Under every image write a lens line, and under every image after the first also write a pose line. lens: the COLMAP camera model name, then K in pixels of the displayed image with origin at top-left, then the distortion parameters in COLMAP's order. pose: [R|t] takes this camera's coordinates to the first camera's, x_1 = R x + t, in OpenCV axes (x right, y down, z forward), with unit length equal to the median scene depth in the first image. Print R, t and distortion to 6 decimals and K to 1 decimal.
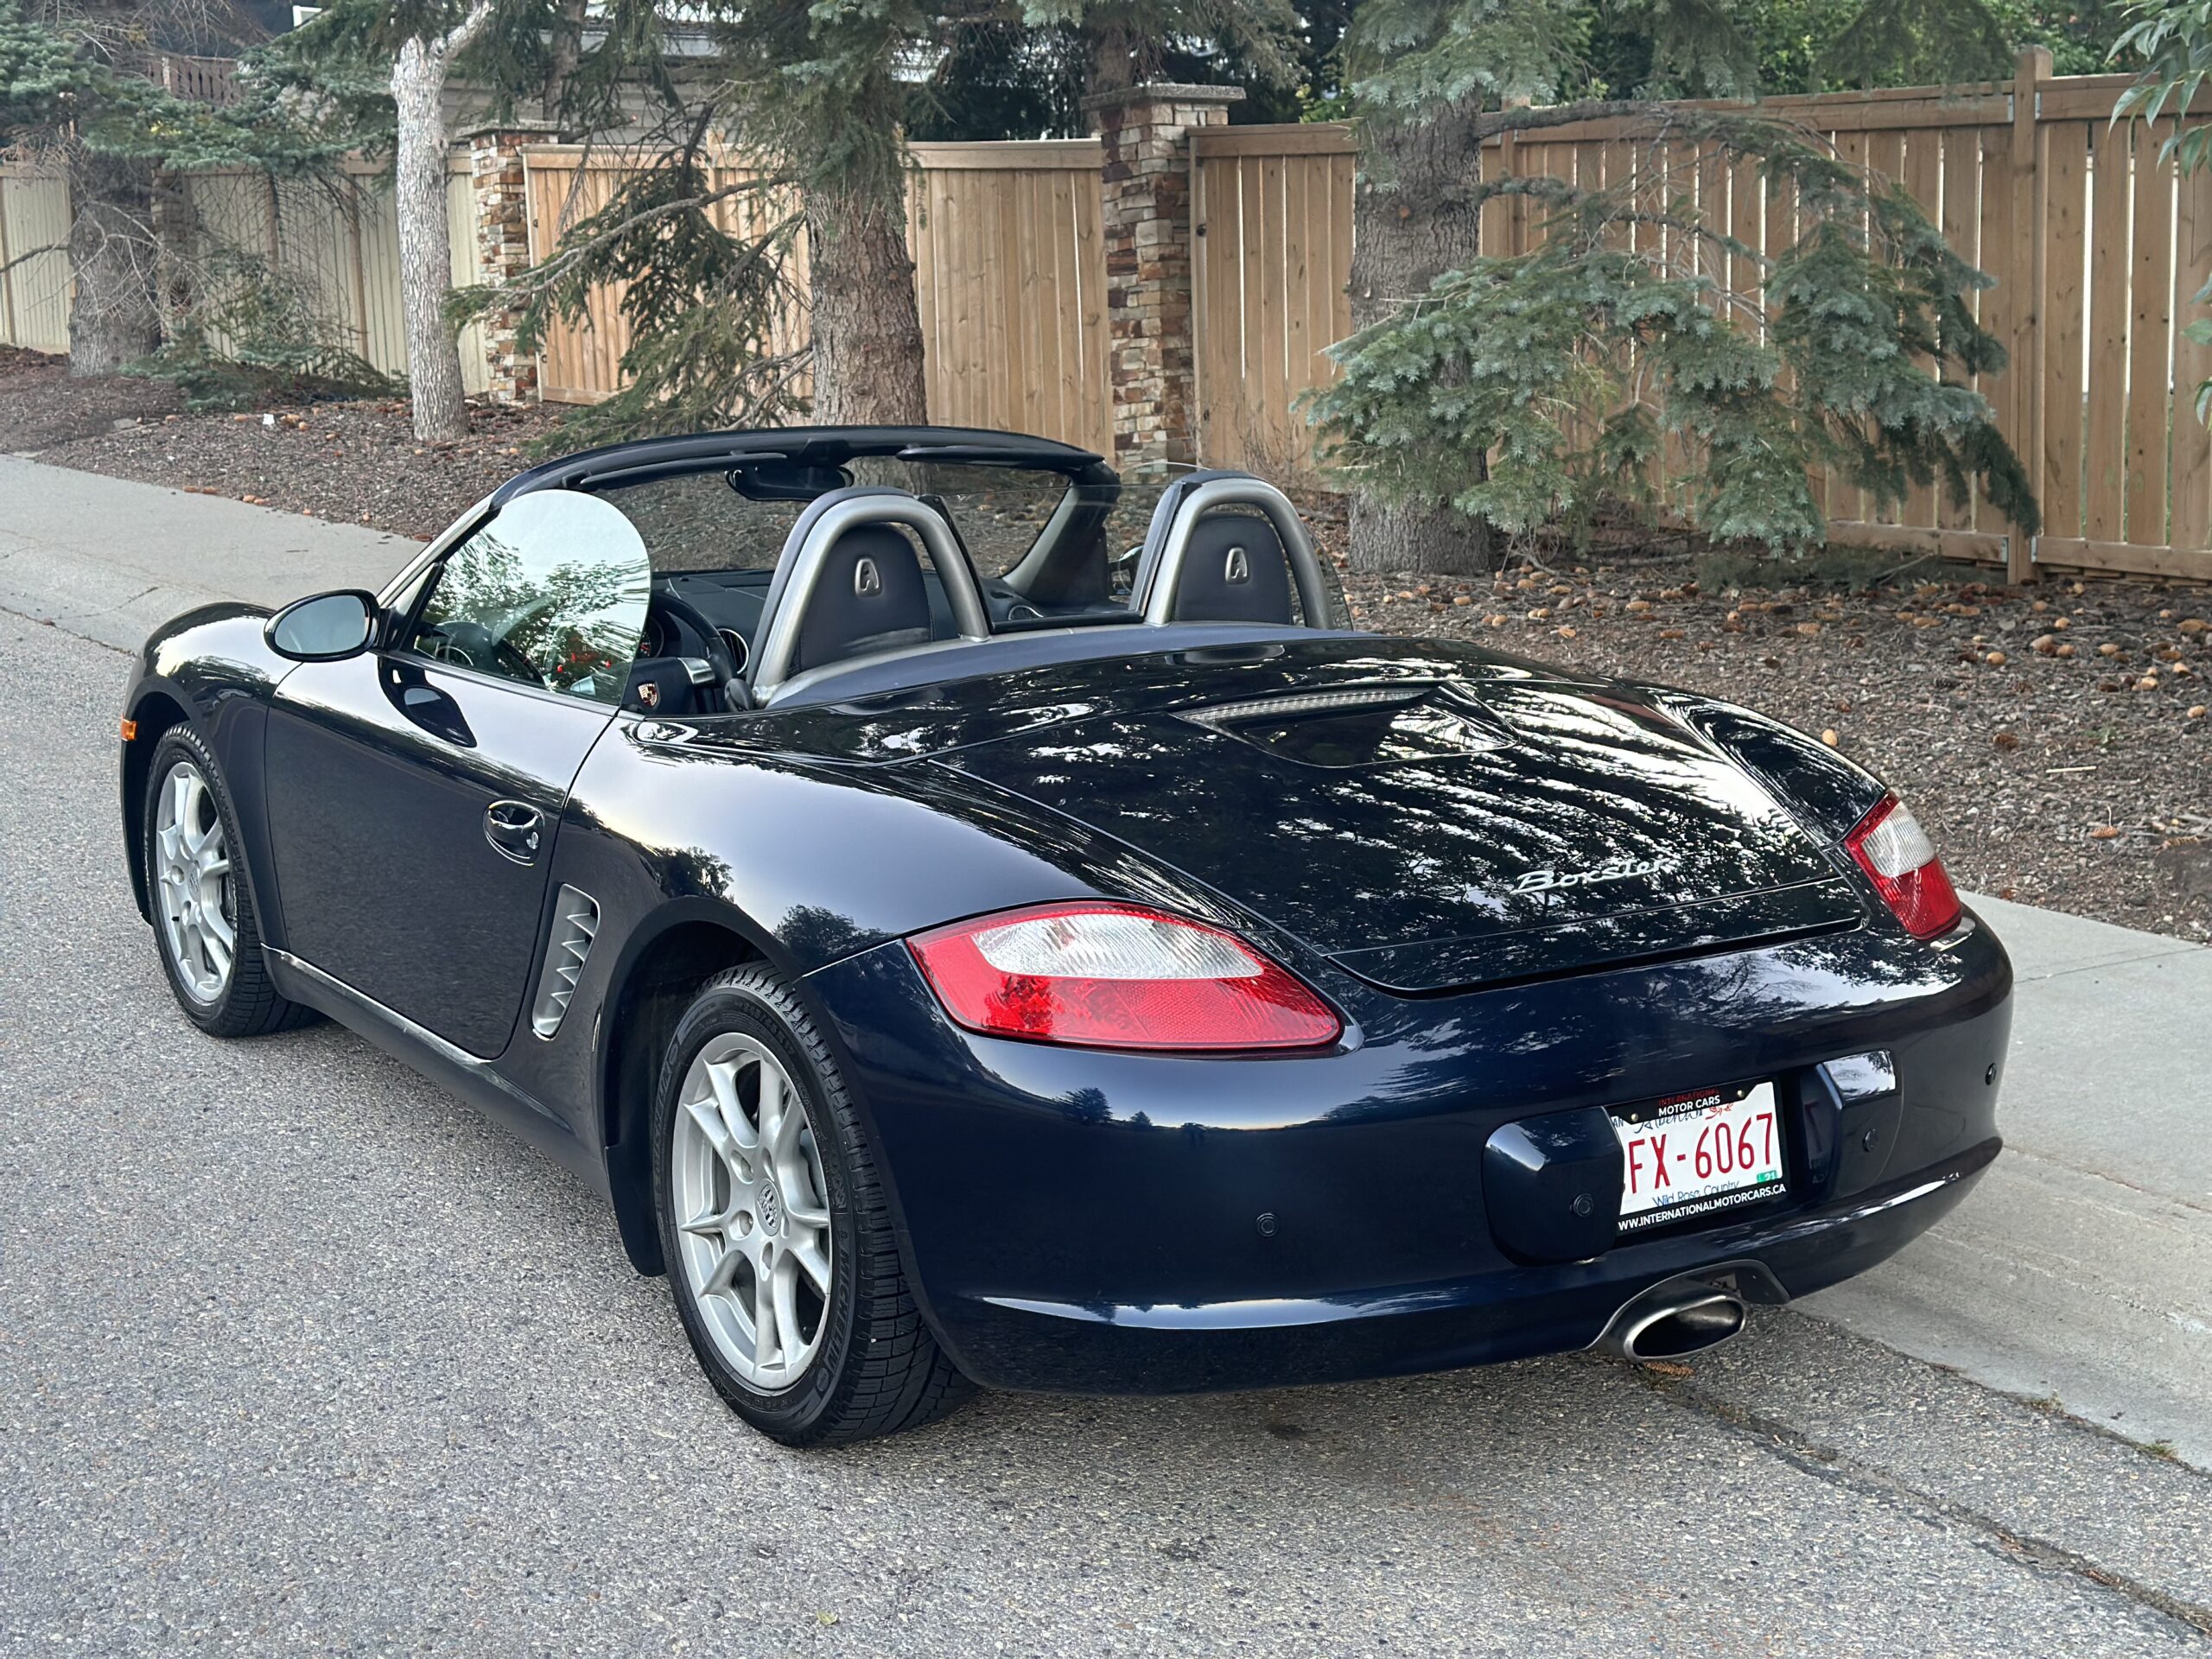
lens RADIAL K [[3089.5, 0, 1106.4], [0, 3089.5, 843.7], [0, 0, 1]] dist [0.089674, 0.000000]
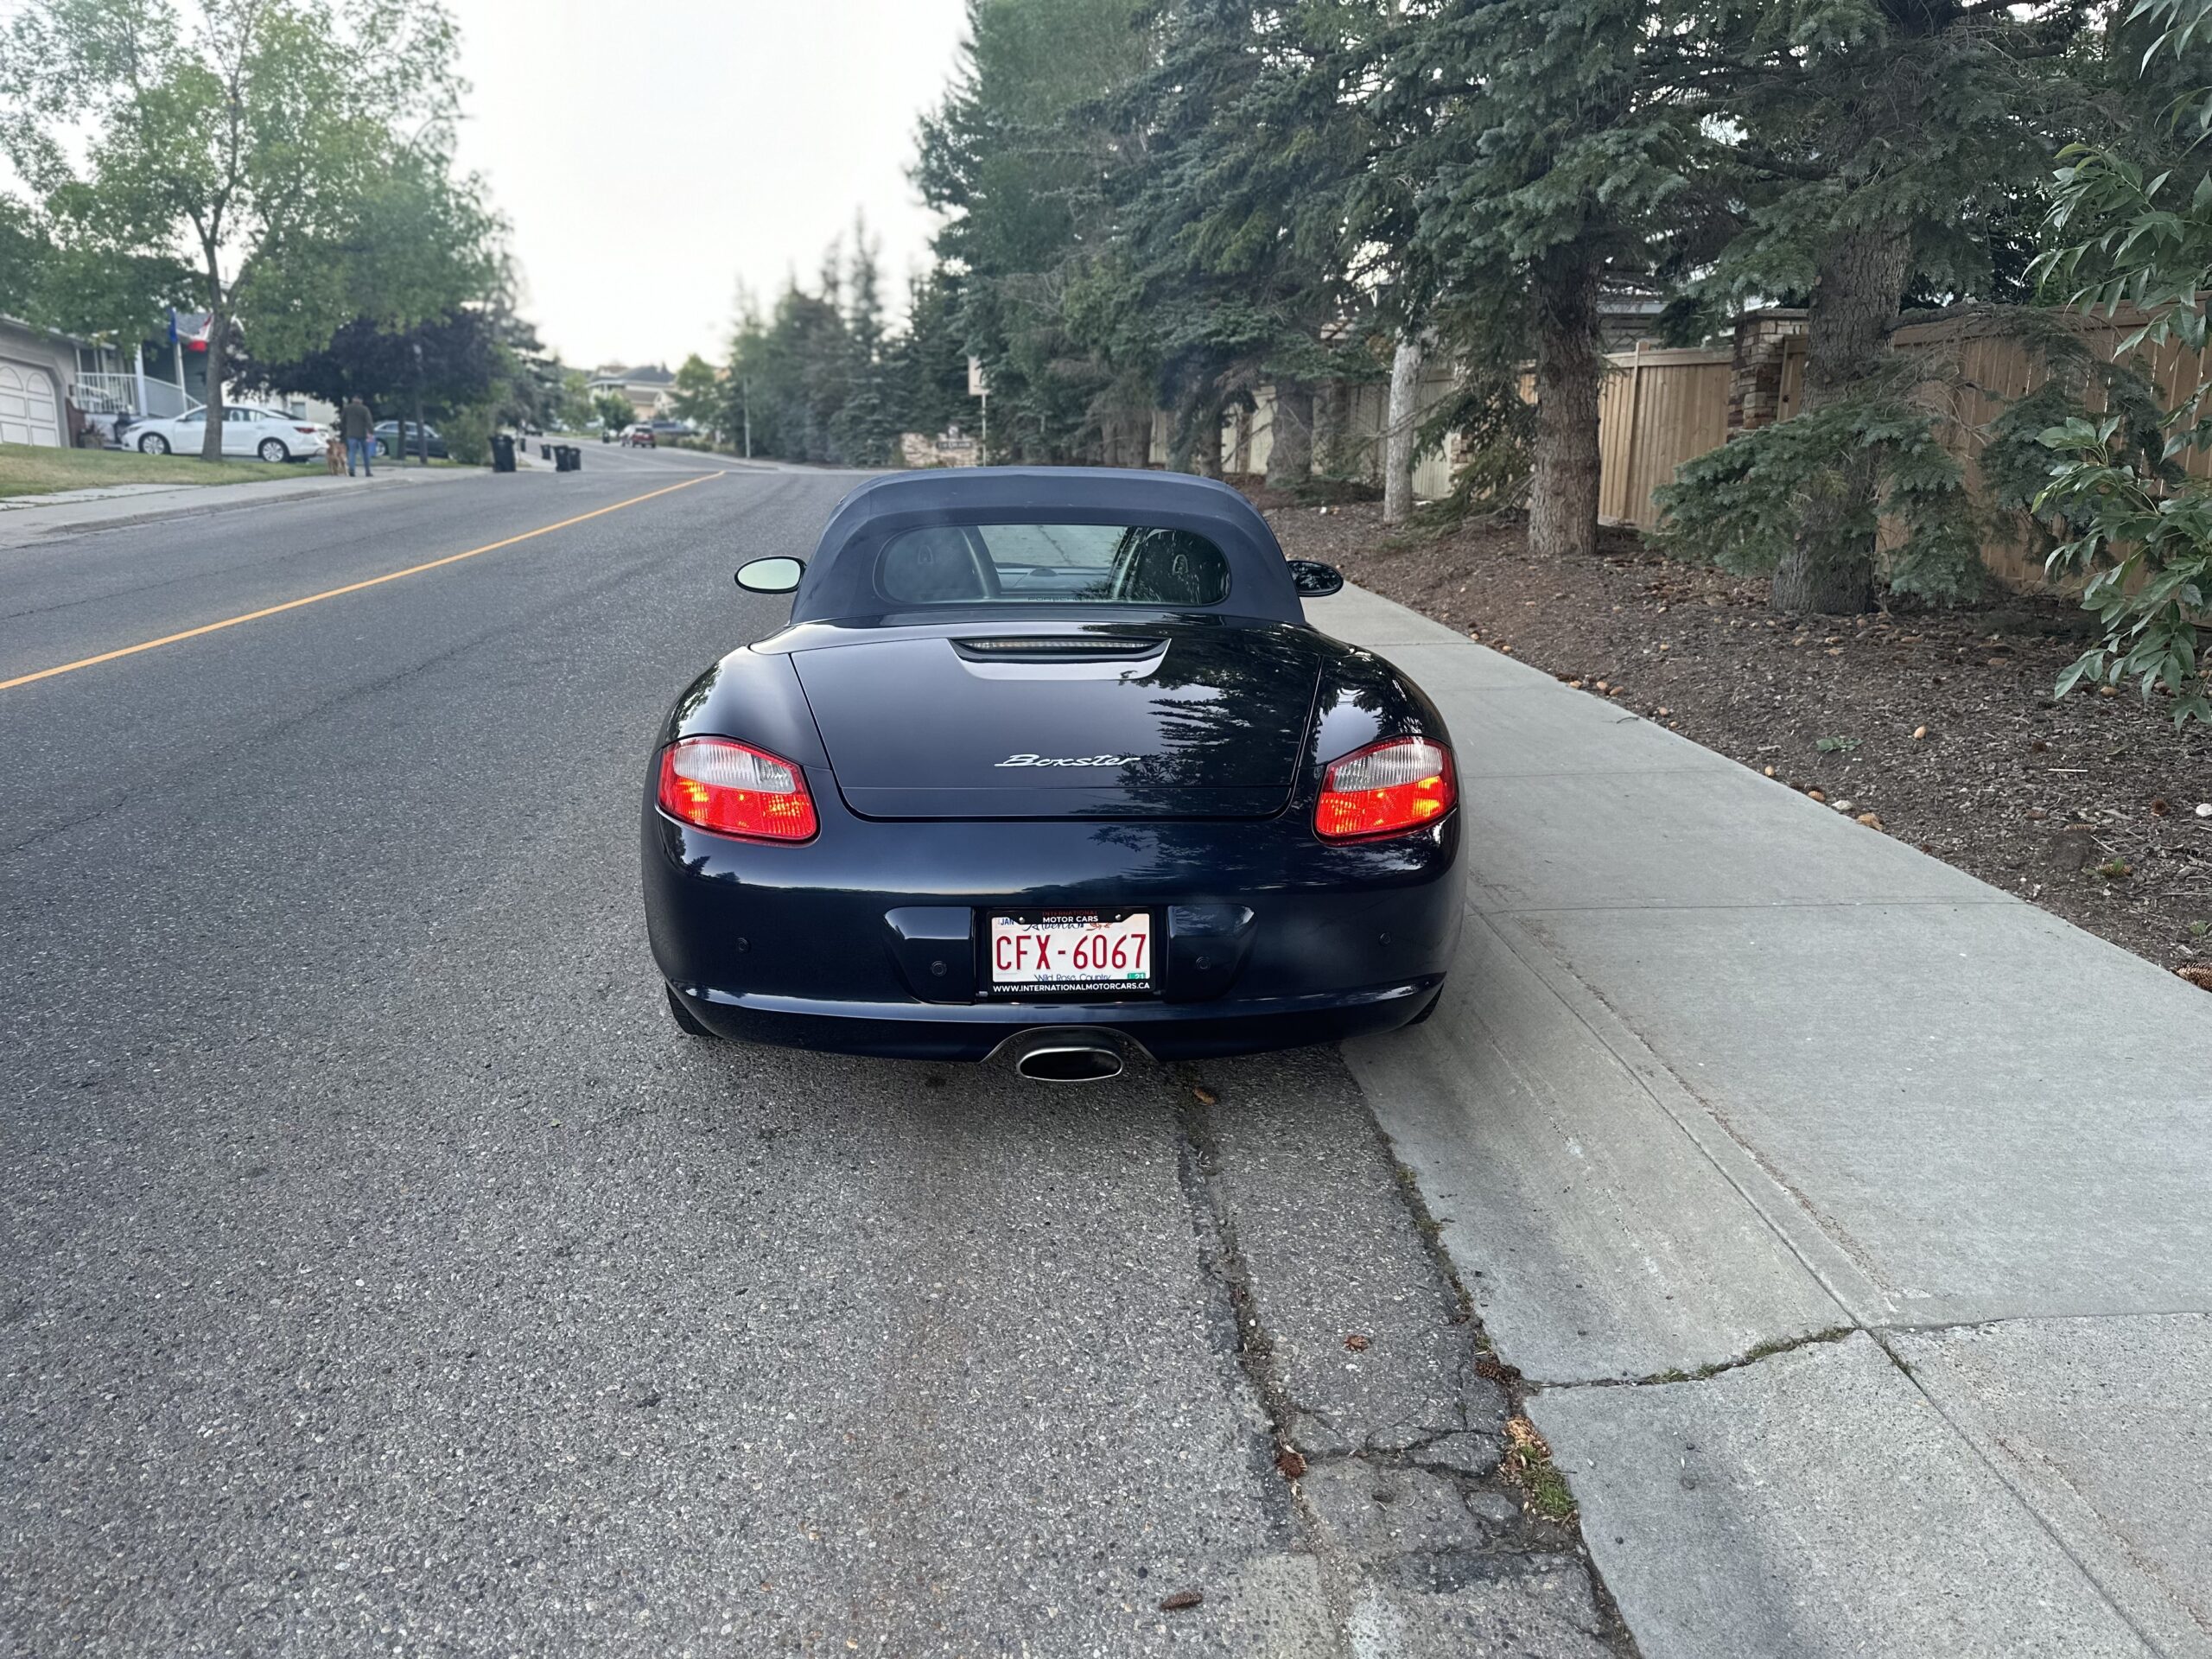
lens RADIAL K [[1572.5, 0, 1103.4], [0, 1572.5, 821.0], [0, 0, 1]] dist [0.023988, -0.019842]
pose [[0.859761, 0.127203, -0.494601, 0.519547], [-0.101793, 0.991734, 0.078111, -0.020987], [0.500449, -0.016810, 0.865603, 0.323226]]
